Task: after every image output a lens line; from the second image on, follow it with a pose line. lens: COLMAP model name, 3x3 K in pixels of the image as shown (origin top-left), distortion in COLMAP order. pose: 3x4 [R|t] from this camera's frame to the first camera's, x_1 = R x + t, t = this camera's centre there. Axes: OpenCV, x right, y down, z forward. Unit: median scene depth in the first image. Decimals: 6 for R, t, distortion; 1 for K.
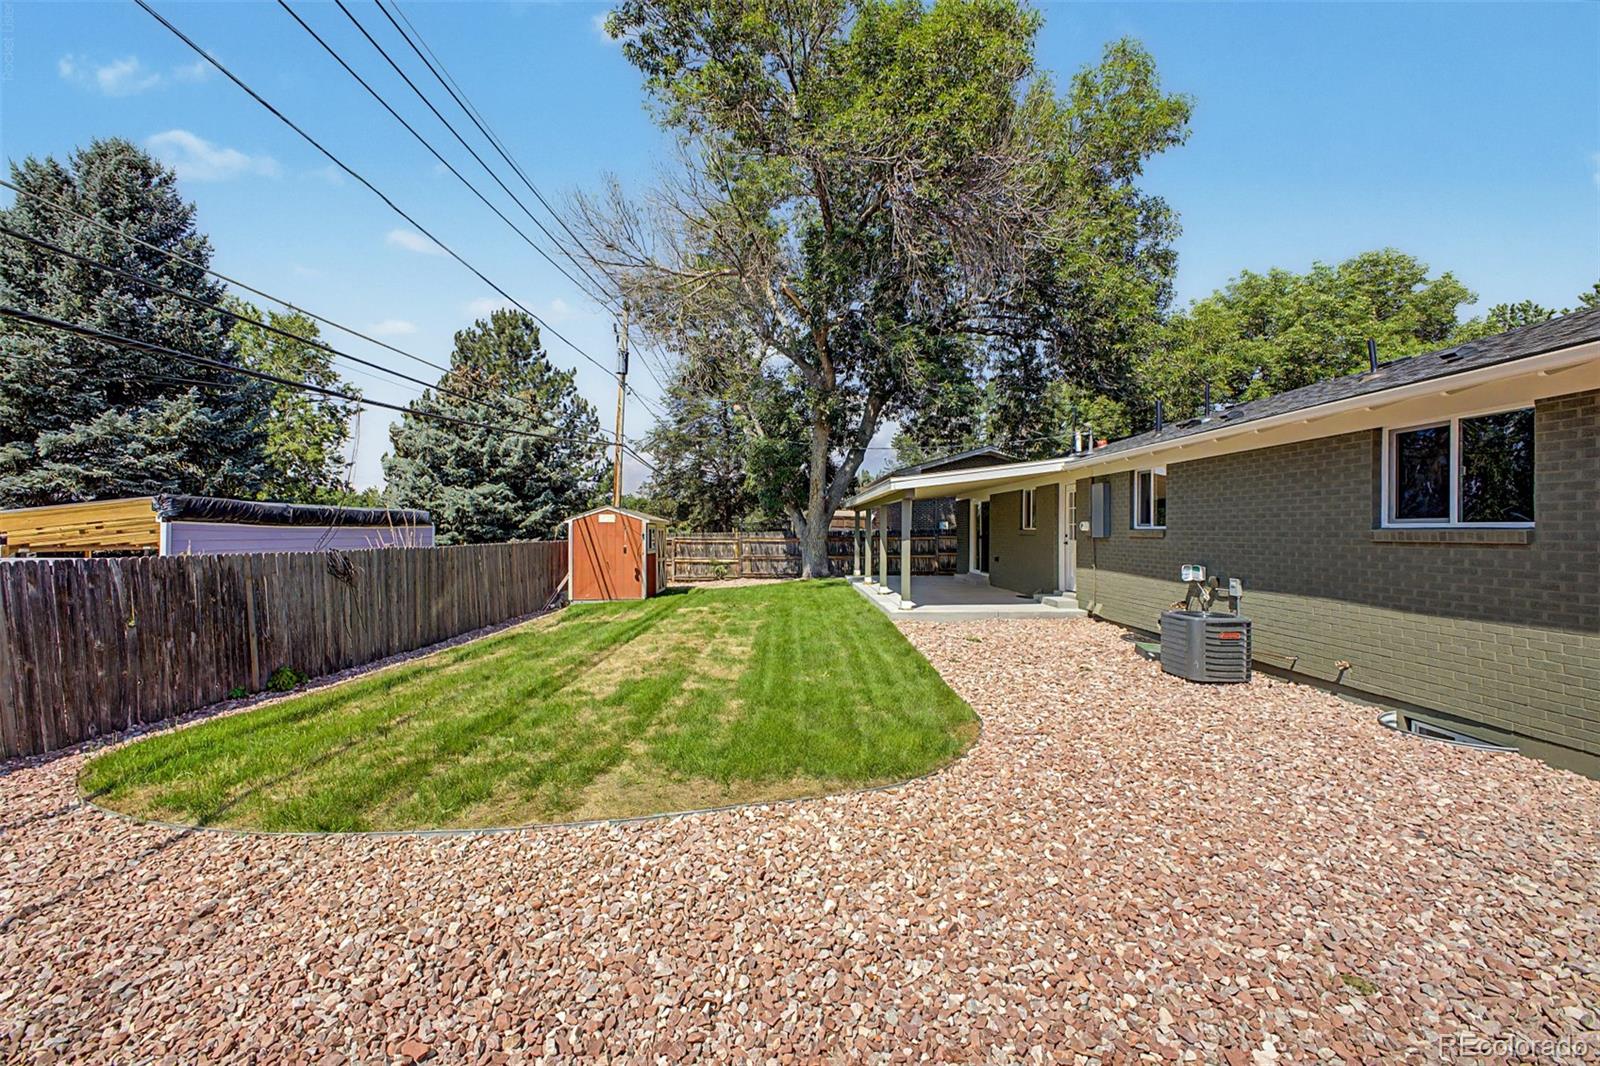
lens RADIAL K [[654.6, 0, 800.0], [0, 654.6, 533.0], [0, 0, 1]] dist [-0.019134, -0.000245]
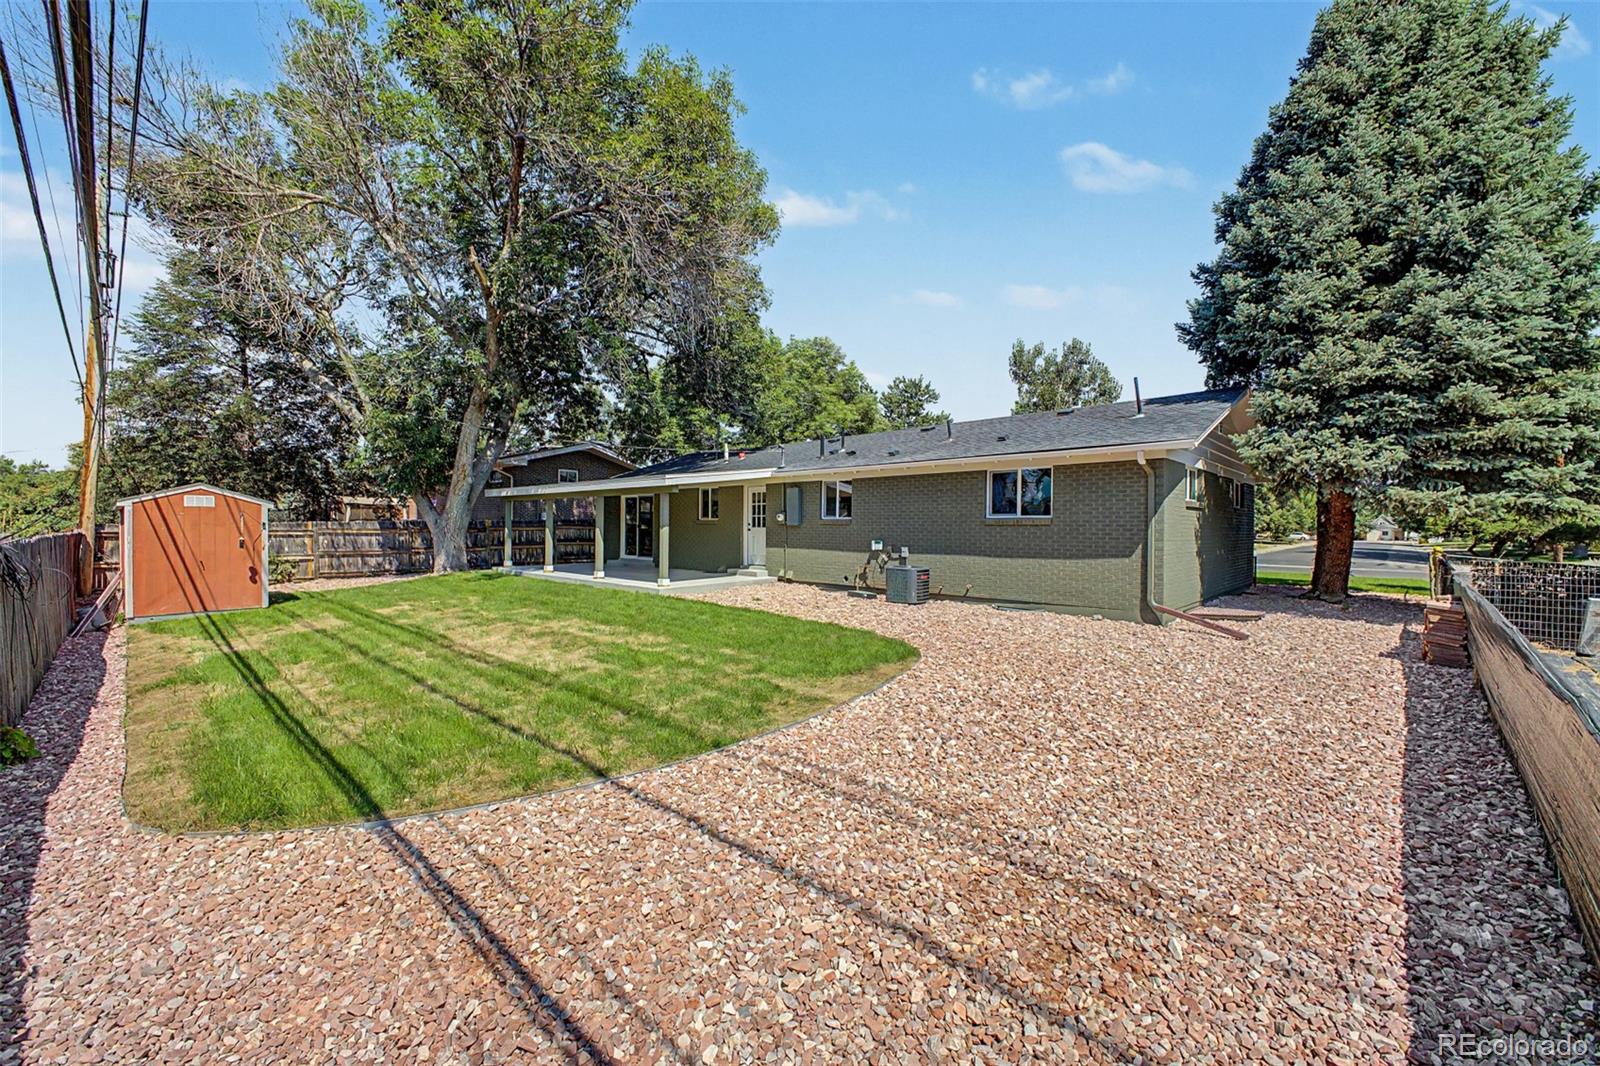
lens RADIAL K [[654.6, 0, 800.0], [0, 654.6, 533.0], [0, 0, 1]] dist [-0.019134, -0.000245]
pose [[0.671211, -0.007455, 0.741229, -0.581506], [0.000703, 0.999955, 0.009420, 0.010311], [-0.741266, -0.005802, 0.671186, 0.011127]]
